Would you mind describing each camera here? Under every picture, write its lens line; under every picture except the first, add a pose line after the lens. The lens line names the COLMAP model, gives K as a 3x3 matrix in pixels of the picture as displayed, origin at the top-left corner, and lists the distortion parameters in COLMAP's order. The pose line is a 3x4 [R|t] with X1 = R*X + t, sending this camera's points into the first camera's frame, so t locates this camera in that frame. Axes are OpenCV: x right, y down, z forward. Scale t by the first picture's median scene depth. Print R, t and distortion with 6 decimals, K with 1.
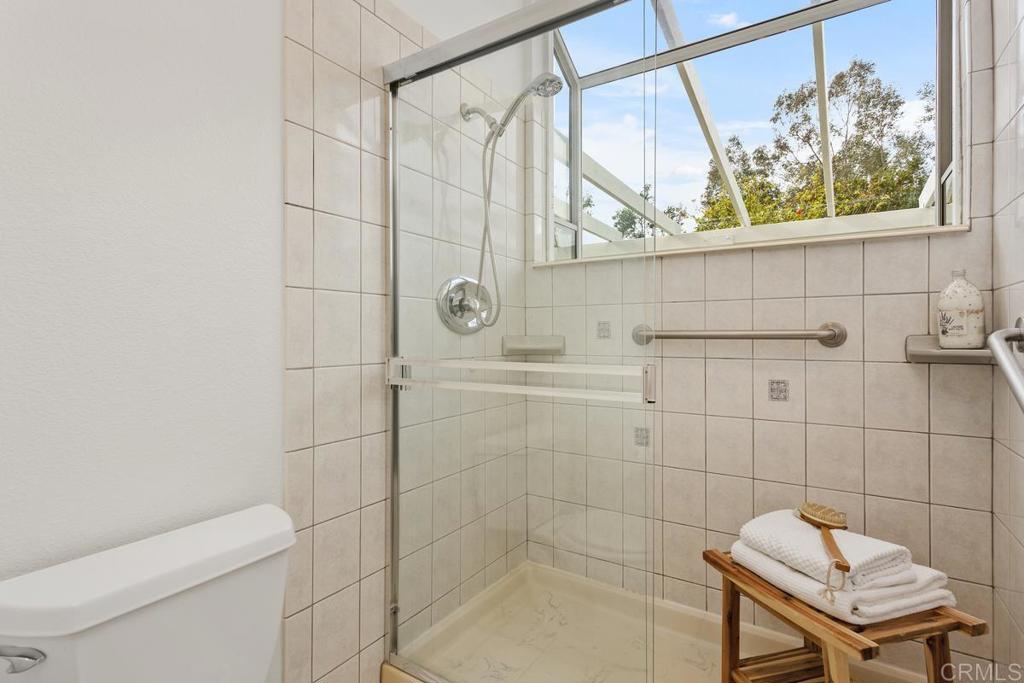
lens RADIAL K [[484.6, 0, 517.1], [0, 484.6, 337.5], [0, 0, 1]] dist [-0.002131, 0.002103]
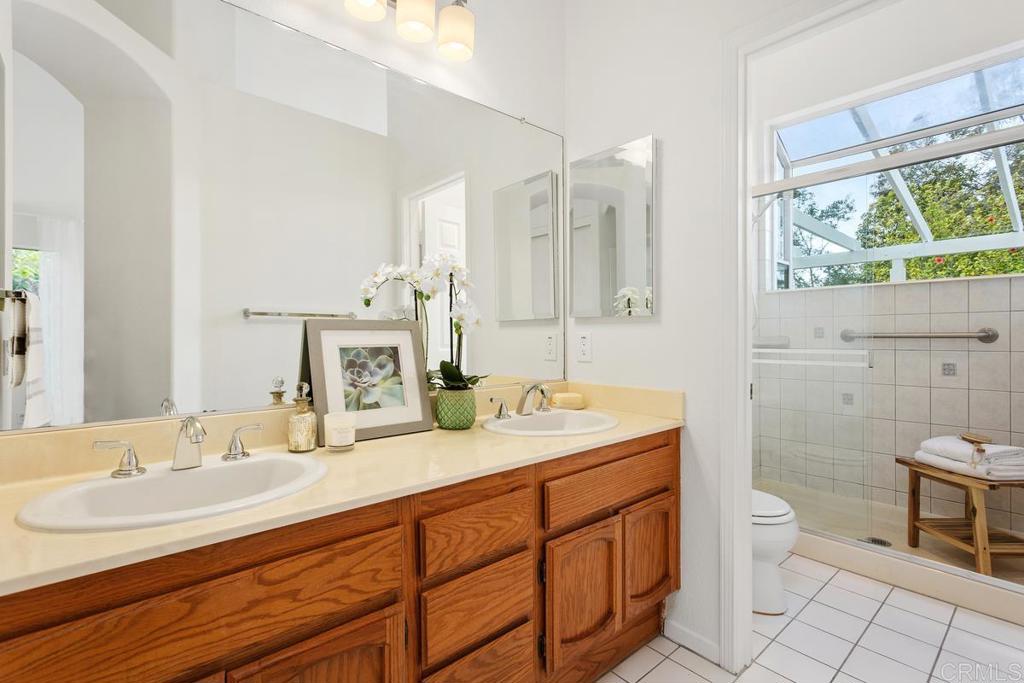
lens RADIAL K [[484.6, 0, 507.3], [0, 484.6, 342.9], [0, 0, 1]] dist [-0.002131, 0.002103]
pose [[0.961932, -0.001802, -0.273282, -0.468701], [0.004134, 0.999960, 0.007955, 0.000007], [0.273256, -0.008781, 0.961901, -1.027119]]
